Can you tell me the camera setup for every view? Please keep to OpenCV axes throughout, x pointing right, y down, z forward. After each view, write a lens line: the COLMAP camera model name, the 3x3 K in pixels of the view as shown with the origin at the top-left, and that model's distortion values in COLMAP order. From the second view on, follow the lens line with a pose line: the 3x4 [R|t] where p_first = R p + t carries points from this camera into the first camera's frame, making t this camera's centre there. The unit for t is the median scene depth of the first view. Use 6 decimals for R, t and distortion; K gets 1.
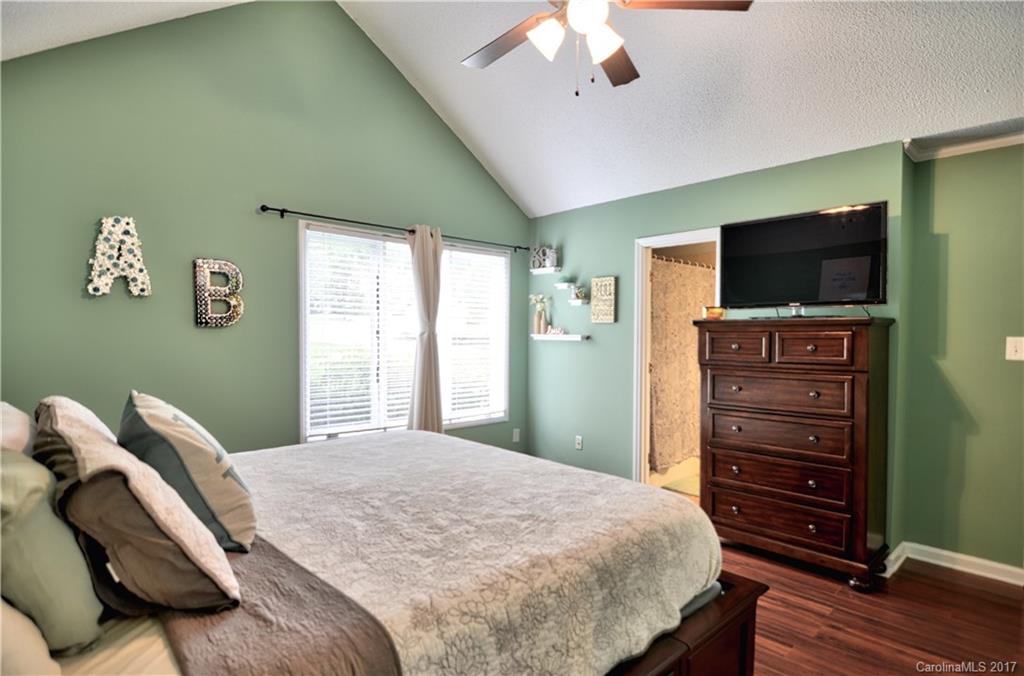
lens RADIAL K [[542.9, 0, 512.0], [0, 542.9, 338.0], [0, 0, 1]] dist [0.037311, -0.000109]
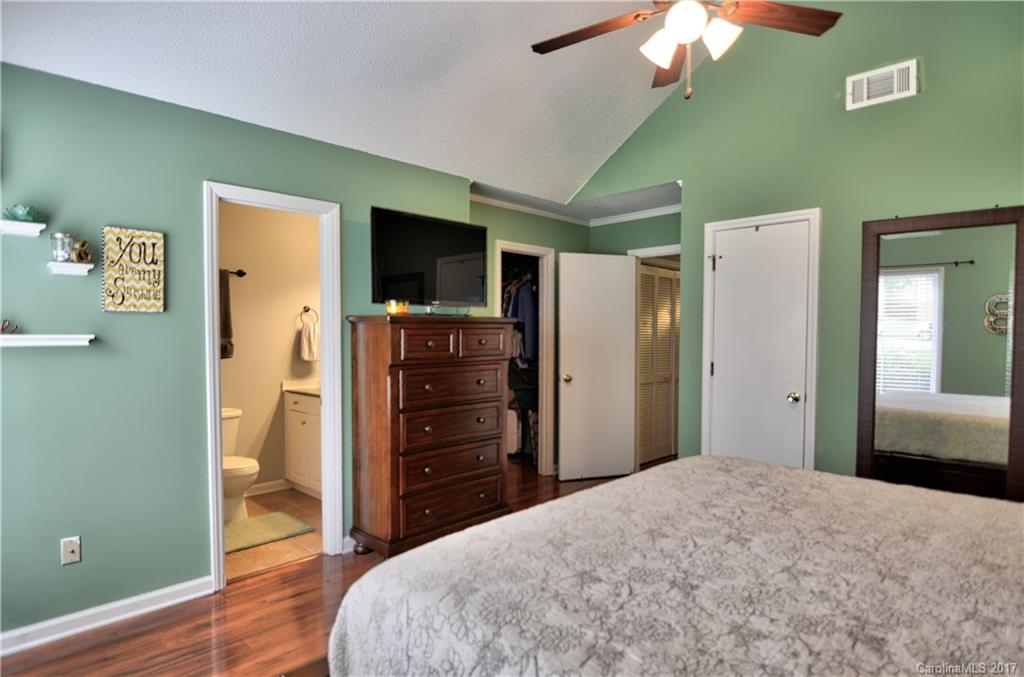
lens RADIAL K [[579.6, 0, 512.0], [0, 579.6, 338.5], [0, 0, 1]] dist [-0.020558, -0.000753]
pose [[-0.068264, -0.019657, 0.997474, -0.597905], [0.008270, 0.999760, 0.020268, -0.012858], [-0.997633, 0.009632, -0.068085, 0.891718]]
